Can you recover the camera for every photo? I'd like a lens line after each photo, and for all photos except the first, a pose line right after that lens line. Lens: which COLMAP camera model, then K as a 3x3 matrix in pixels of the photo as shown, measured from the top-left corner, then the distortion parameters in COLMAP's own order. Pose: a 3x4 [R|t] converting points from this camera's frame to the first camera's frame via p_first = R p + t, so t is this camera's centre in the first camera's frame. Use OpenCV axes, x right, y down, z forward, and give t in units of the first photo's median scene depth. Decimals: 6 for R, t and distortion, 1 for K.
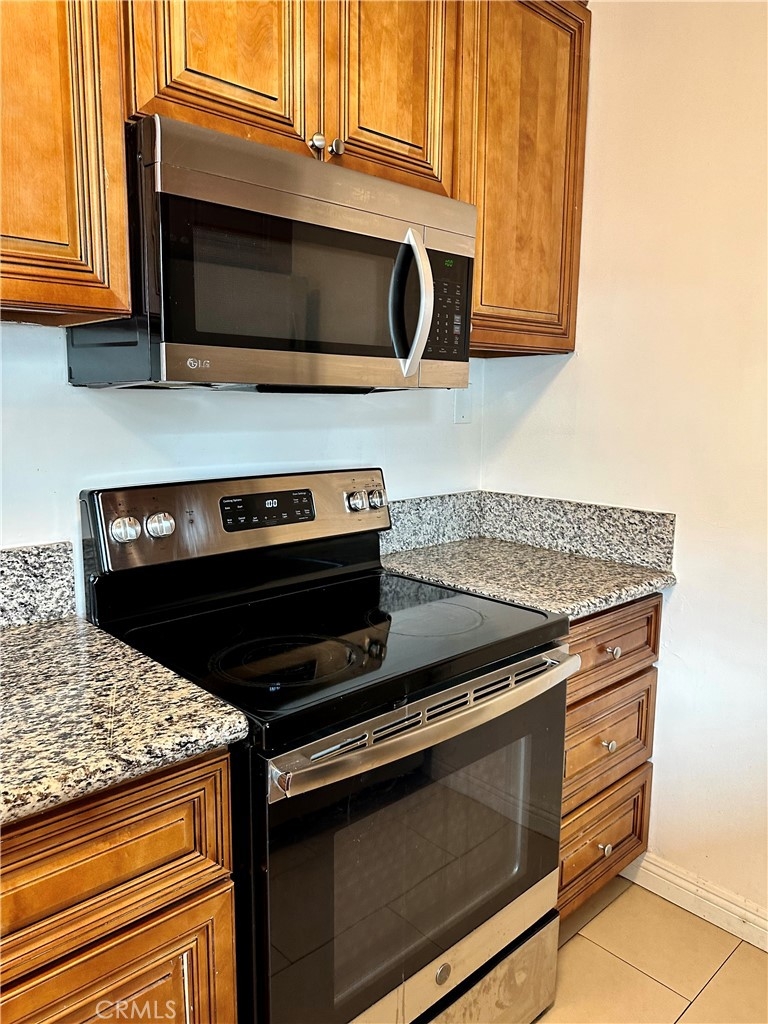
lens RADIAL K [[726.4, 0, 384.0], [0, 726.4, 512.0], [0, 0, 1]] dist [0.002134, -0.004762]
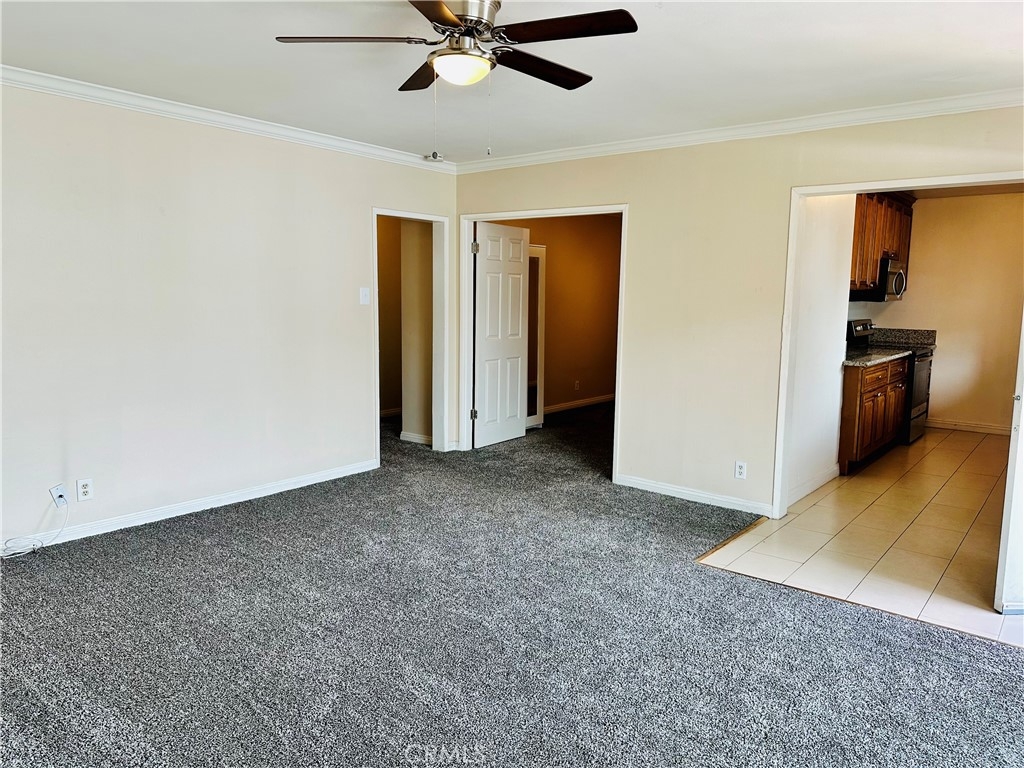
lens RADIAL K [[726.4, 0, 512.0], [0, 726.4, 384.0], [0, 0, 1]] dist [0.002134, -0.004762]
pose [[0.989127, -0.011177, 0.146641, -2.489092], [0.015416, 0.999494, -0.027806, 0.368194], [-0.146256, 0.029765, 0.988799, -2.624761]]
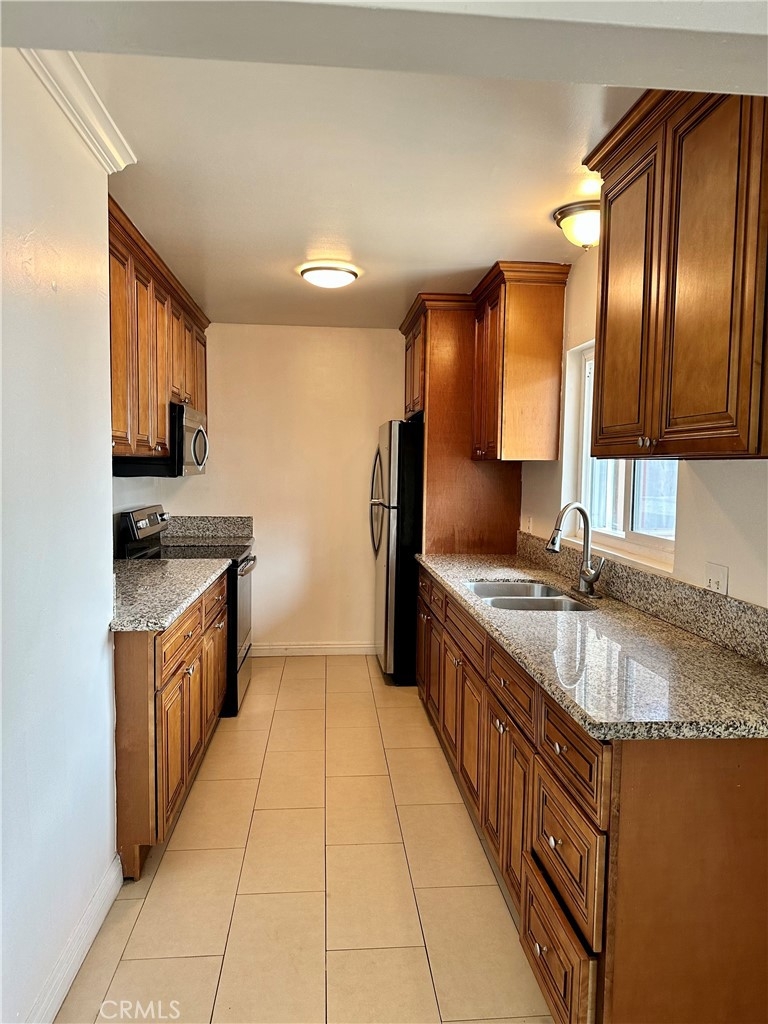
lens RADIAL K [[726.4, 0, 384.0], [0, 726.4, 512.0], [0, 0, 1]] dist [0.002134, -0.004762]
pose [[0.617383, -0.047427, 0.785232, -1.433270], [0.116498, 0.992687, -0.031639, 0.127599], [-0.777989, 0.111011, 0.618393, -1.106838]]
